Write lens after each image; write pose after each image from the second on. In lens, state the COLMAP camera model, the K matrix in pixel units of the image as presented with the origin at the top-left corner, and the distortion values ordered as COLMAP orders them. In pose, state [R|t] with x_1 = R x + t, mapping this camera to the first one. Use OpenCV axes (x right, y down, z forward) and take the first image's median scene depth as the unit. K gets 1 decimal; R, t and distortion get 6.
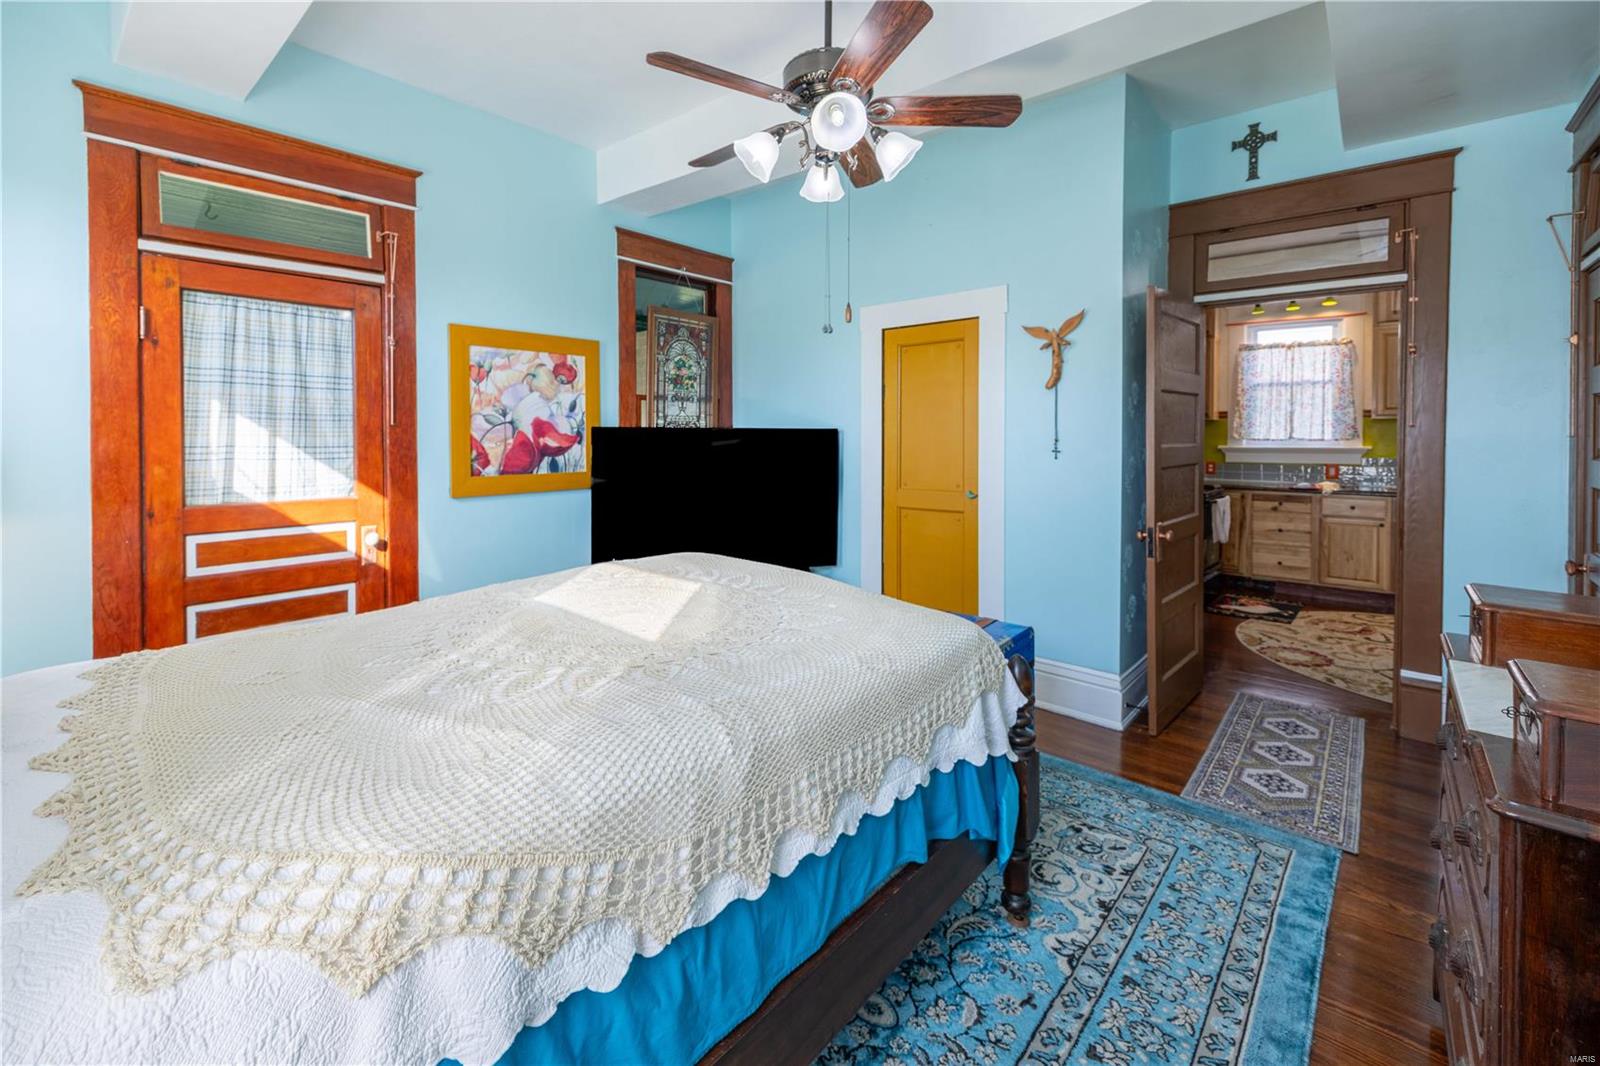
lens RADIAL K [[665.7, 0, 798.1], [0, 665.7, 439.3], [0, 0, 1]] dist [0.000193, 0.000026]
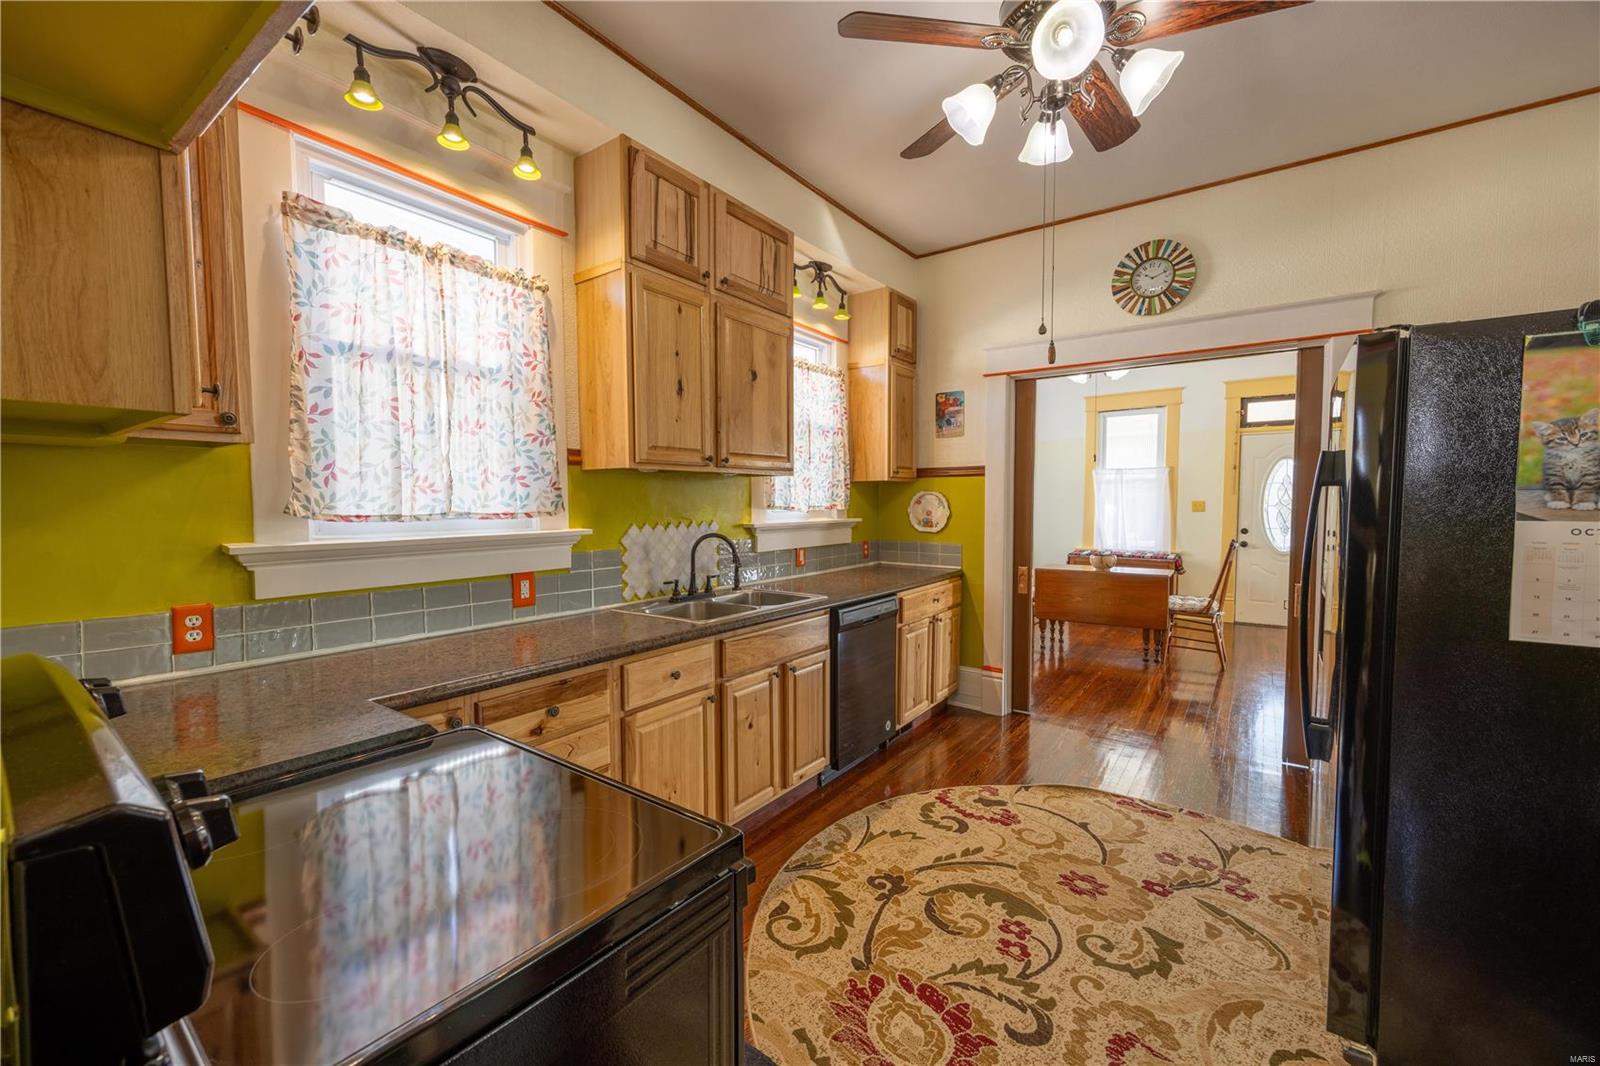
lens RADIAL K [[662.8, 0, 808.4], [0, 662.8, 538.5], [0, 0, 1]] dist [0.012848, 0.000021]
pose [[-0.105833, -0.057353, 0.992729, 0.361878], [0.004839, 0.998294, 0.058190, -0.008152], [-0.994372, 0.010963, -0.105375, 0.854285]]
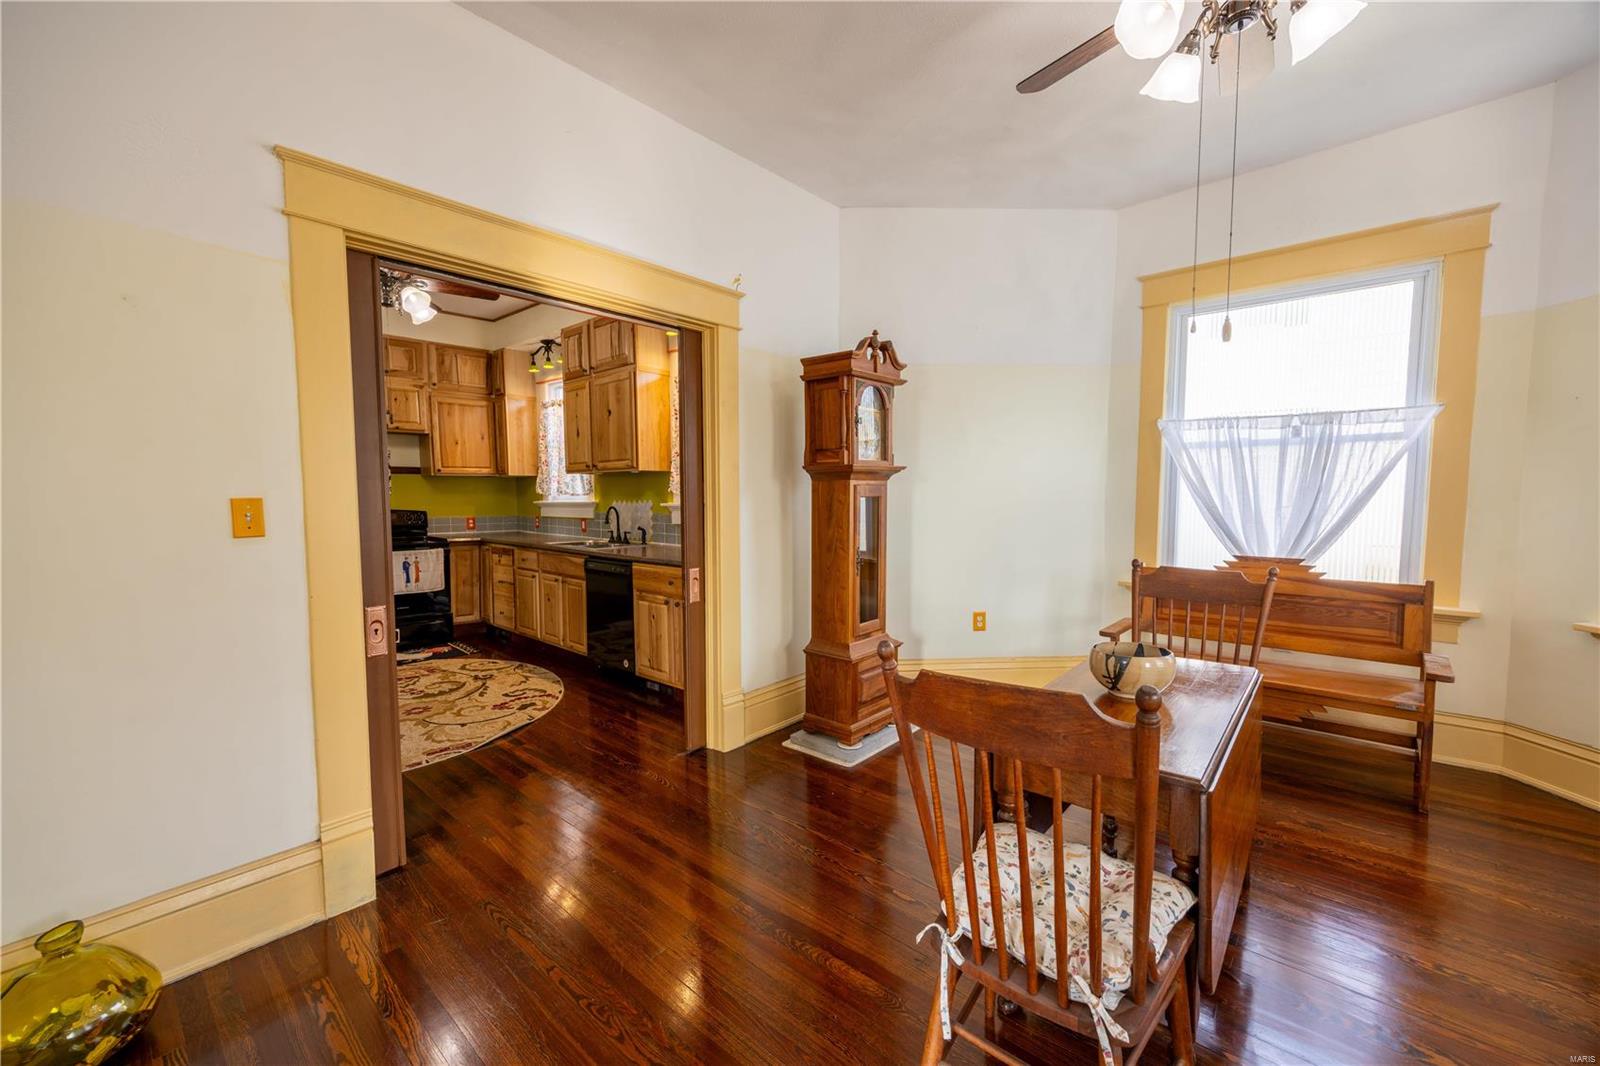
lens RADIAL K [[631.9, 0, 765.9], [0, 631.9, 539.5], [0, 0, 1]] dist [-0.002383, -0.000048]
pose [[0.998808, -0.002014, -0.048761, 1.123274], [0.005371, 0.997615, 0.068811, 0.004024], [0.048506, -0.068991, 0.996437, 0.028447]]
